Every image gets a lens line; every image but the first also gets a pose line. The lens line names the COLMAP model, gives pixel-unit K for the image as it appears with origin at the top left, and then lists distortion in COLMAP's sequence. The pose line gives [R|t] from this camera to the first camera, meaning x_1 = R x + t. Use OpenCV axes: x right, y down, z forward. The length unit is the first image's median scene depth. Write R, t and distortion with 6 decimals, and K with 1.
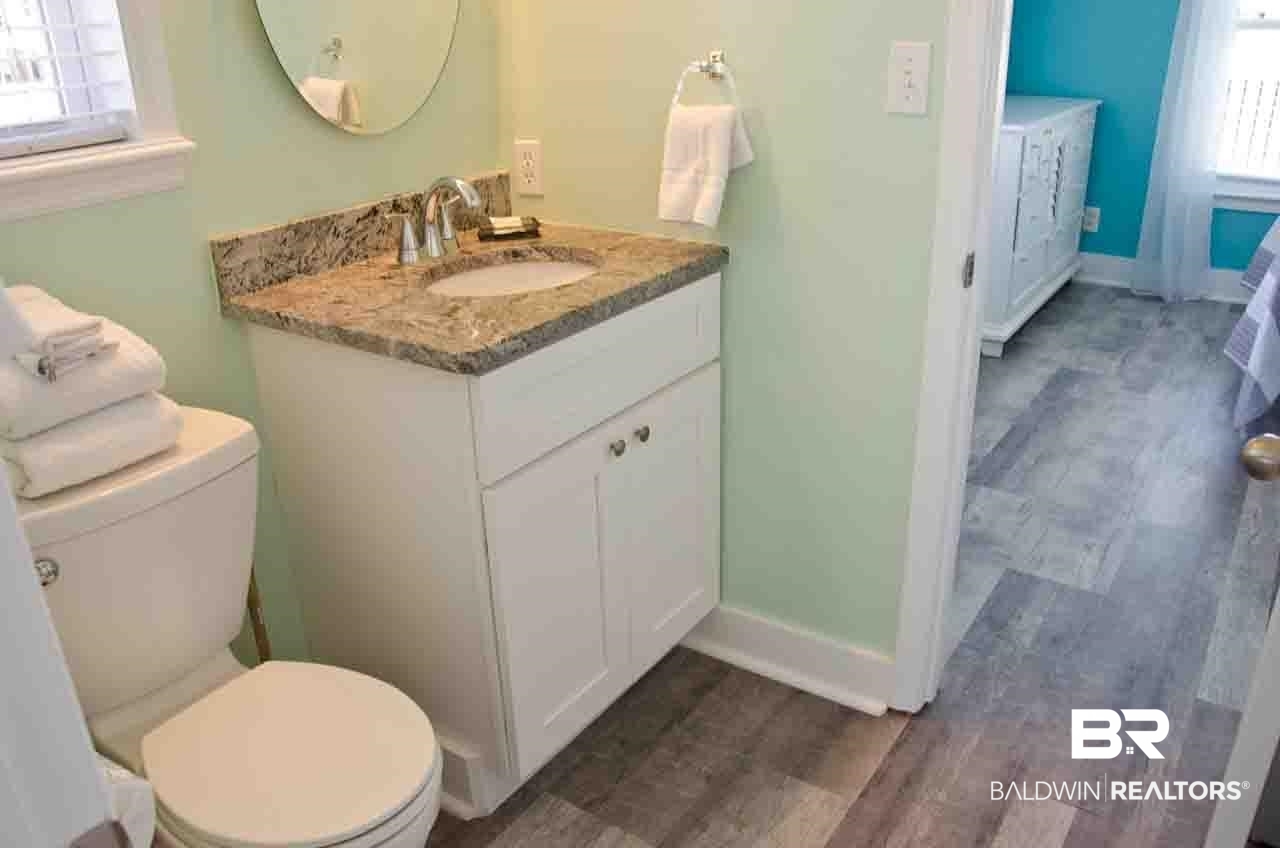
lens RADIAL K [[1003.0, 0, 644.8], [0, 1003.0, 432.5], [0, 0, 1]] dist [-0.149920, 0.094026]
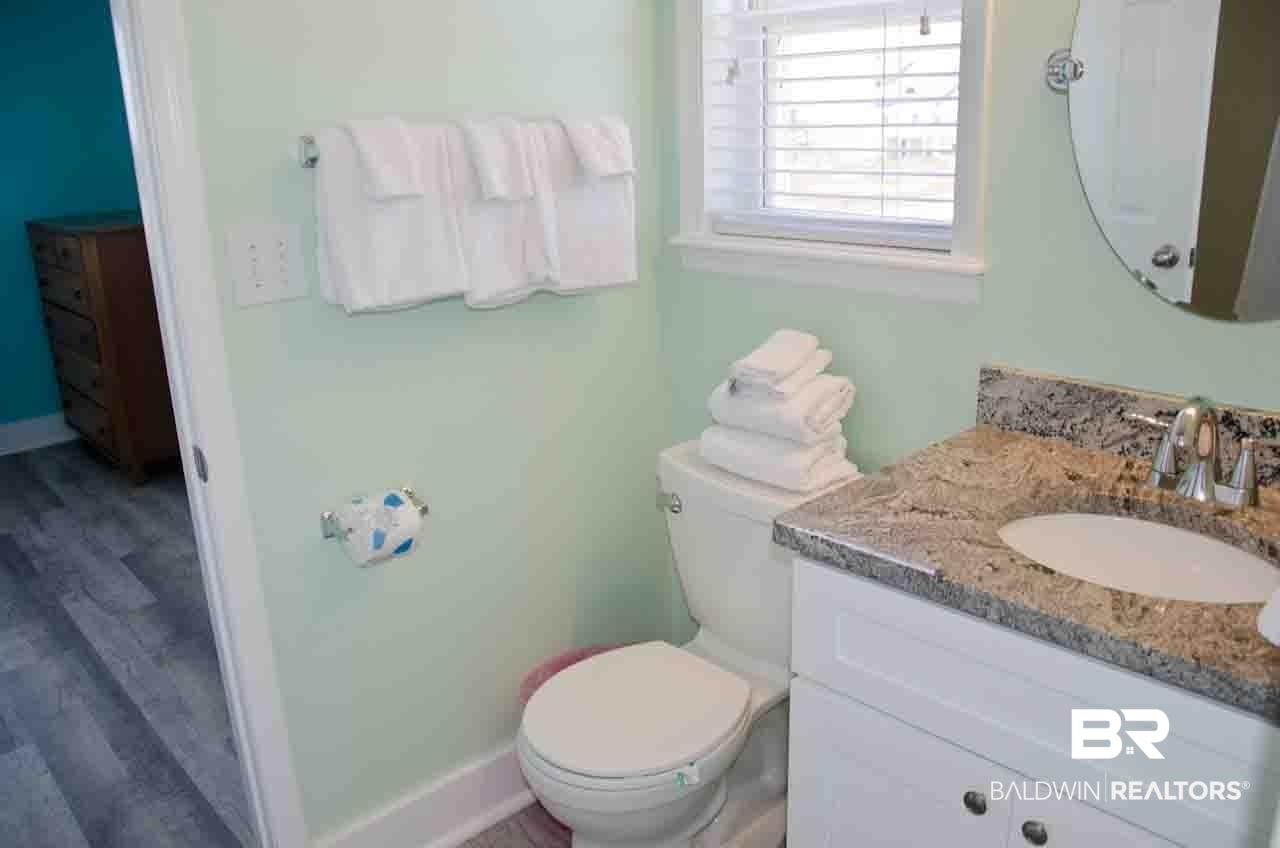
lens RADIAL K [[1003.0, 0, 643.0], [0, 1003.0, 421.0], [0, 0, 1]] dist [-0.149920, 0.094026]
pose [[-0.218323, 0.309813, -0.925392, 0.569869], [-0.360480, 0.855598, 0.371492, -0.381608], [0.906857, 0.414691, -0.075116, 0.746048]]
